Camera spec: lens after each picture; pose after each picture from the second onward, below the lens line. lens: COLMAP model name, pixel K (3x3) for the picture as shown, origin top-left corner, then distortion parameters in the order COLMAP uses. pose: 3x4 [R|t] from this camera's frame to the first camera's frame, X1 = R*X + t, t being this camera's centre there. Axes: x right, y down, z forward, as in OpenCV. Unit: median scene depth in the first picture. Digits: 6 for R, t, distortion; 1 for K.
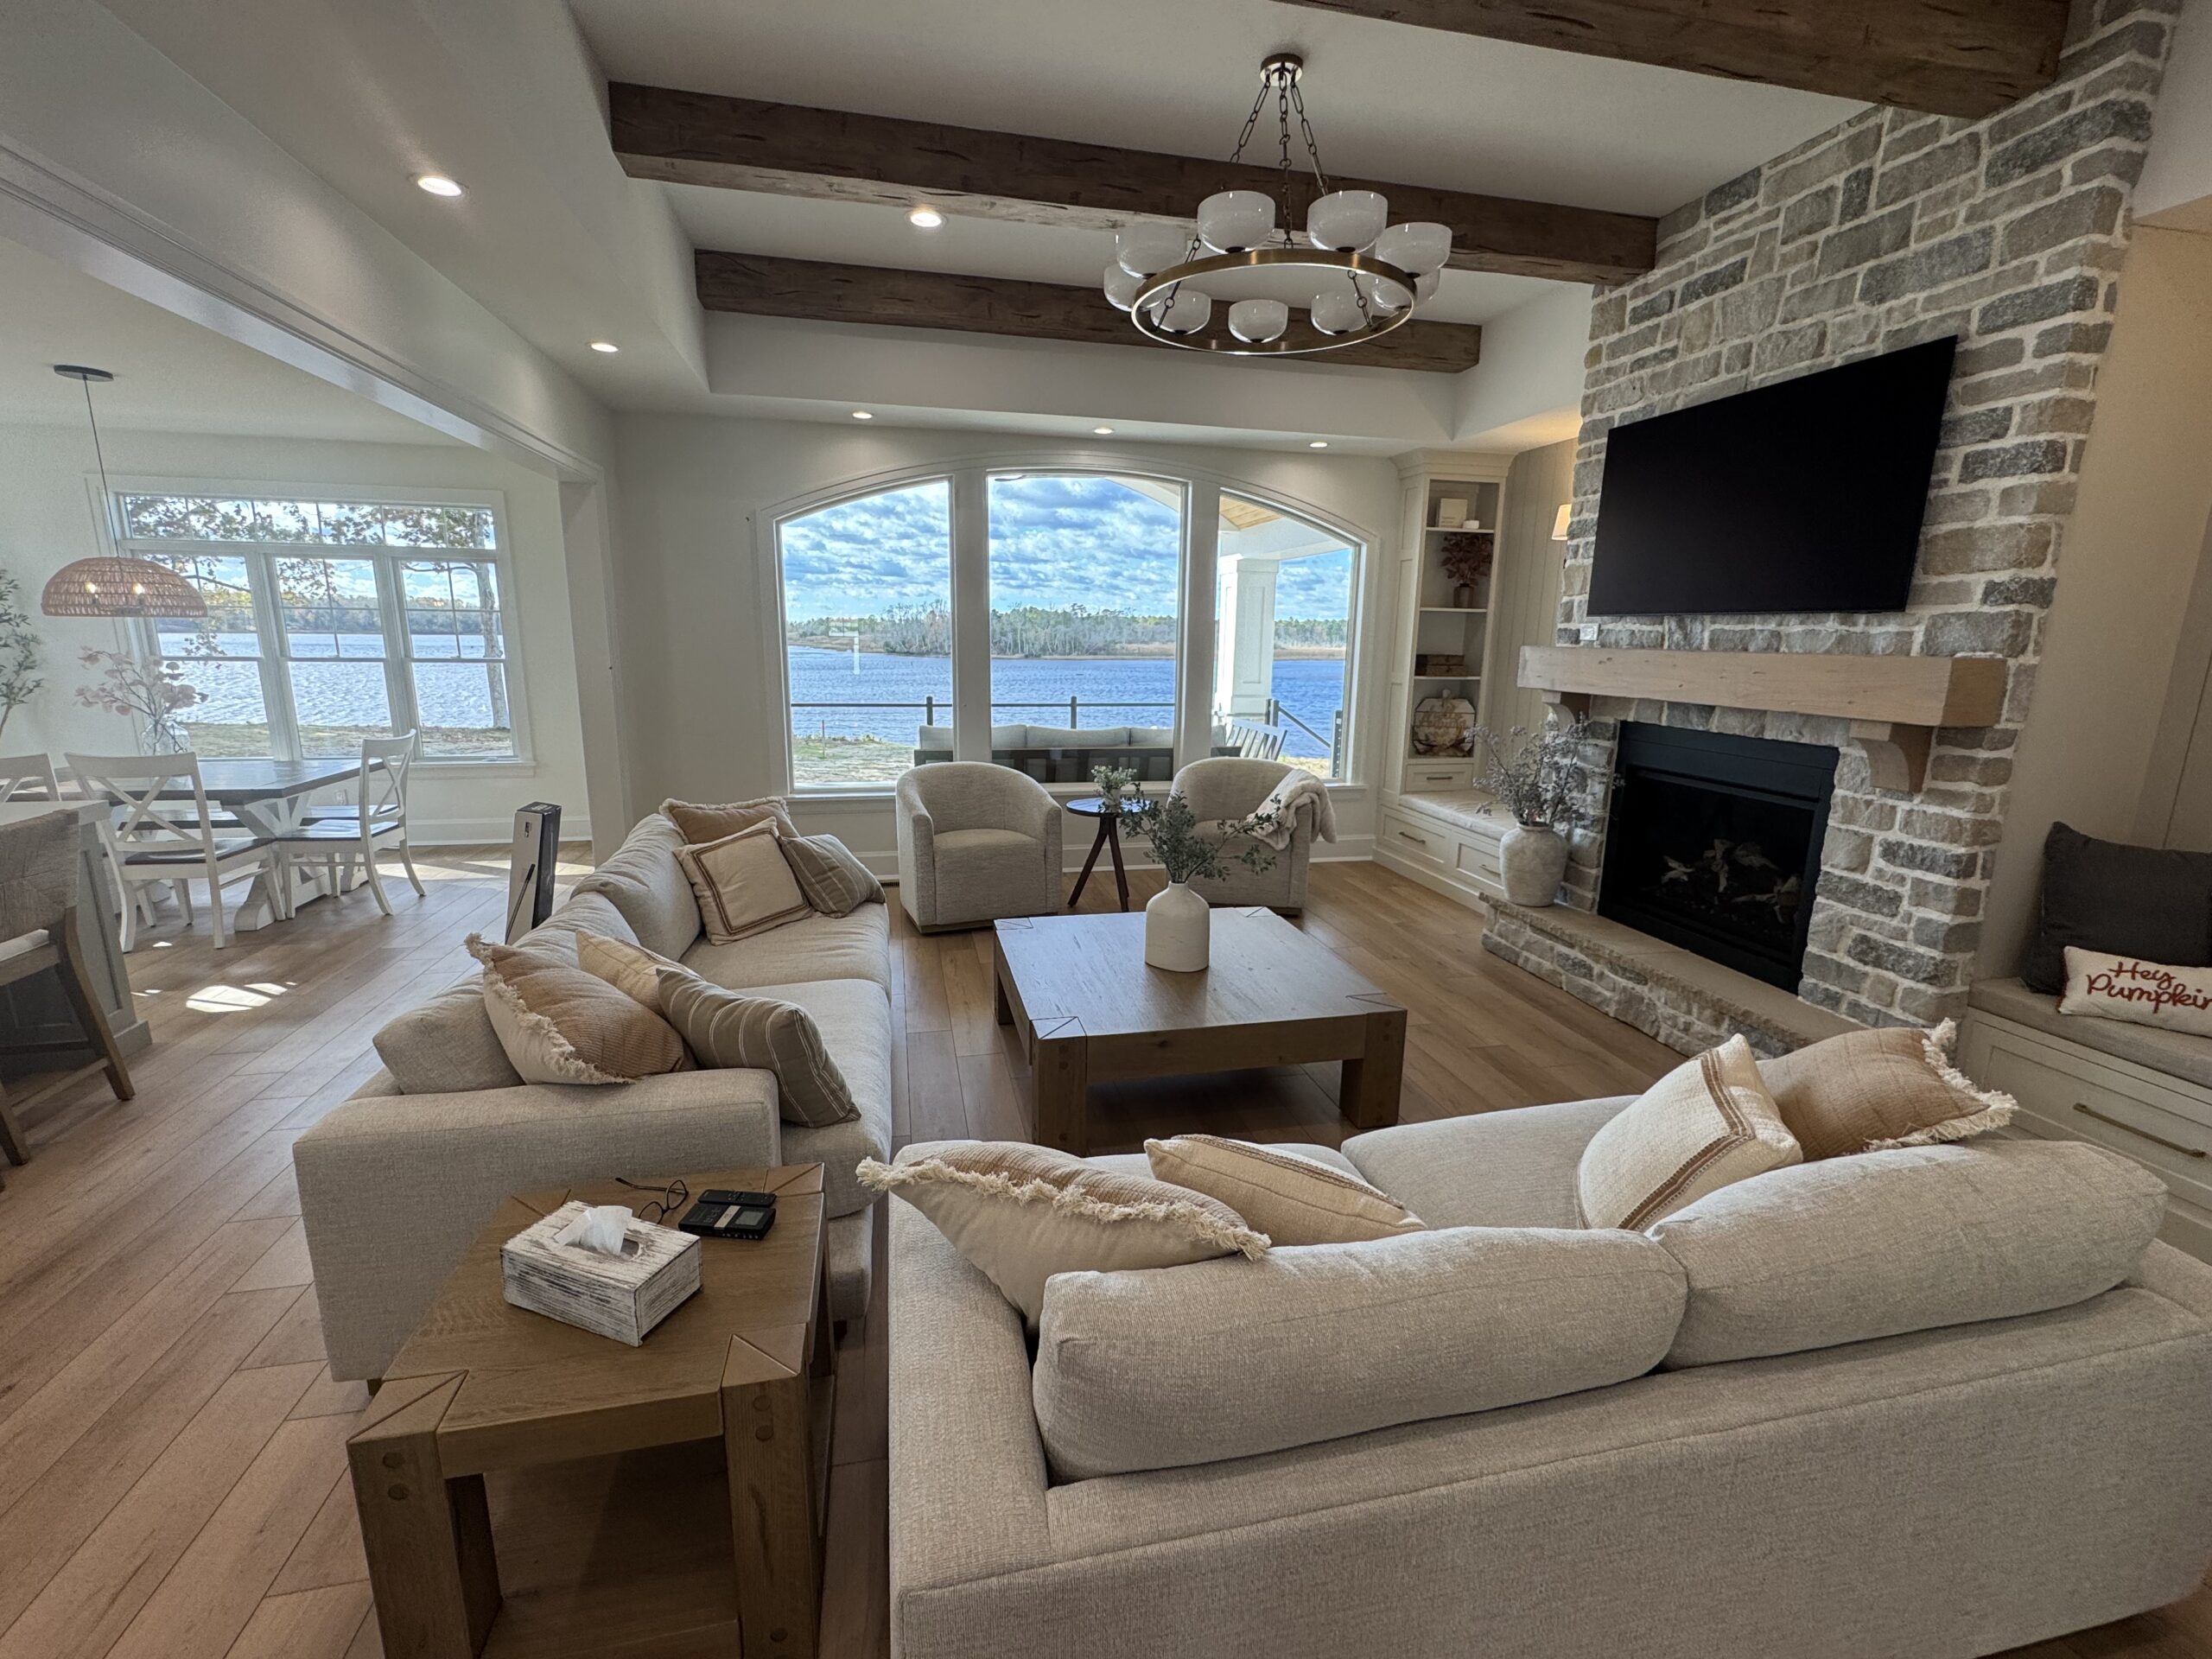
lens RADIAL K [[970.1, 0, 1106.0], [0, 970.1, 829.5], [0, 0, 1]] dist [0.000273, 0.000101]
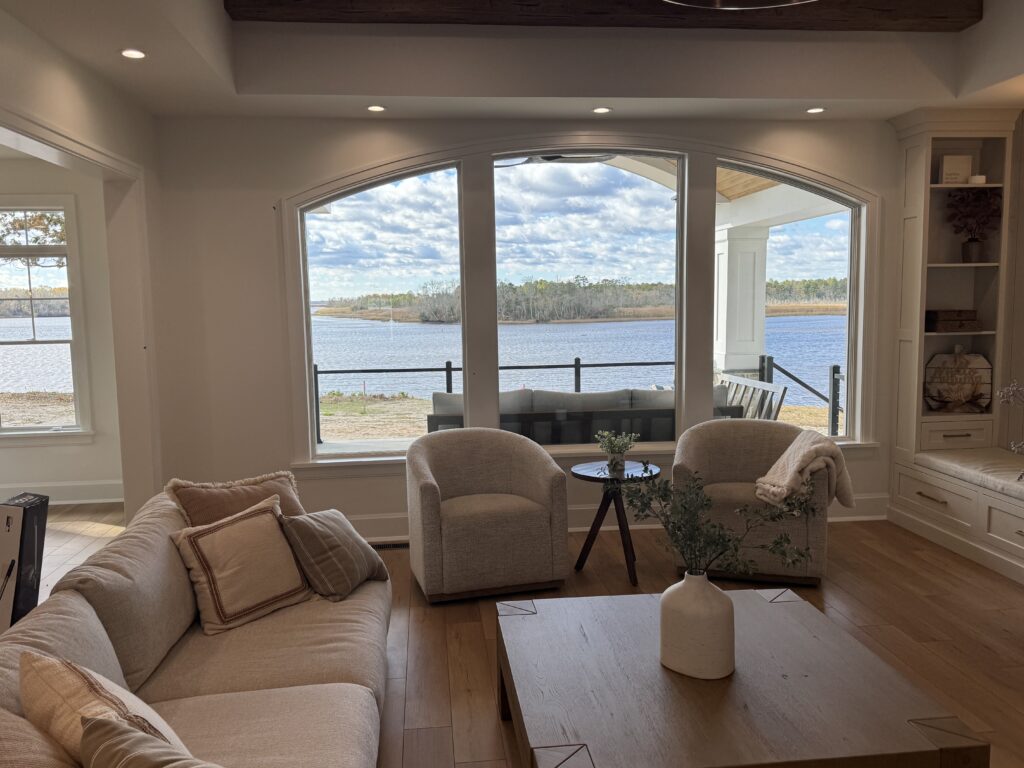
lens RADIAL K [[804.3, 0, 512.0], [0, 804.3, 384.0], [0, 0, 1]] dist [0.131088, -0.181531]
pose [[0.992926, -0.020801, -0.116898, -0.001433], [0.009530, 0.995320, -0.096164, -0.030925], [0.118352, 0.094370, 0.988477, 0.135135]]
